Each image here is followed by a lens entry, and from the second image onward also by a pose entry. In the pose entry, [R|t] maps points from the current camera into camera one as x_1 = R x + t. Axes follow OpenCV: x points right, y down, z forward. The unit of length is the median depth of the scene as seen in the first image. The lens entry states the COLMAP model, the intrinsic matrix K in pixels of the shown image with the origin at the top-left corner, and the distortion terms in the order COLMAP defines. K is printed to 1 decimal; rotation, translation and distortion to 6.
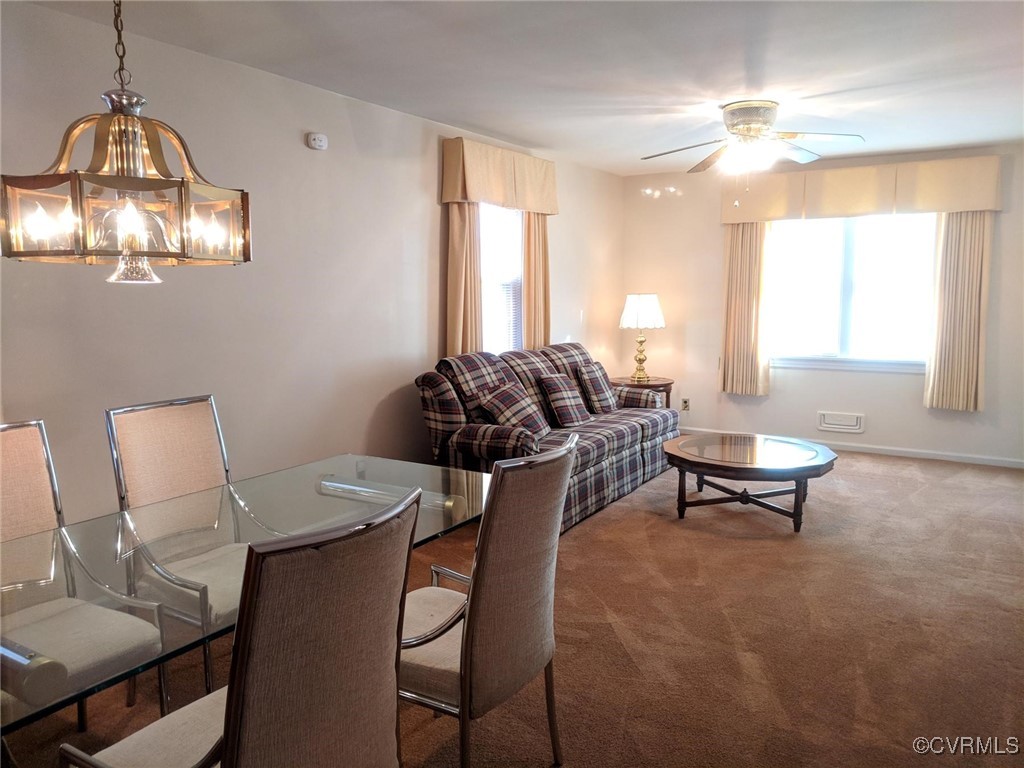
lens RADIAL K [[769.5, 0, 512.0], [0, 769.5, 384.0], [0, 0, 1]] dist [-0.004108, 0.000125]
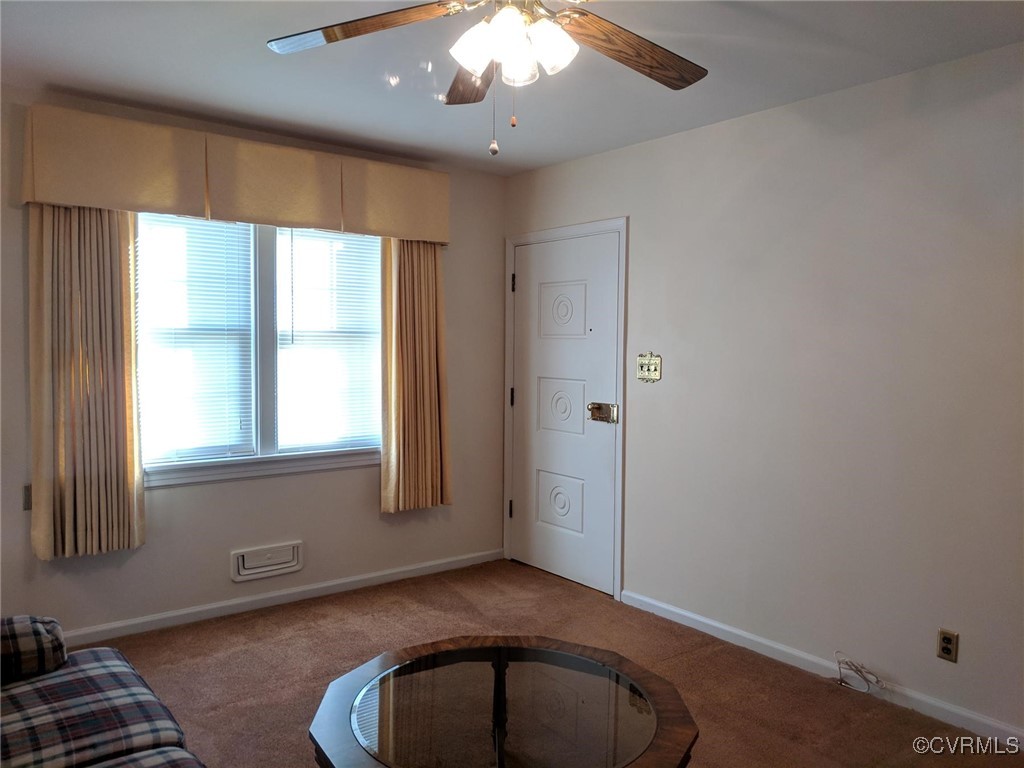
lens RADIAL K [[769.5, 0, 512.0], [0, 769.5, 384.0], [0, 0, 1]] dist [-0.004108, 0.000125]
pose [[0.335382, -0.042176, 0.941138, -0.078102], [0.108097, 0.994122, 0.006029, -0.075554], [-0.935860, 0.099712, 0.337970, 0.626664]]
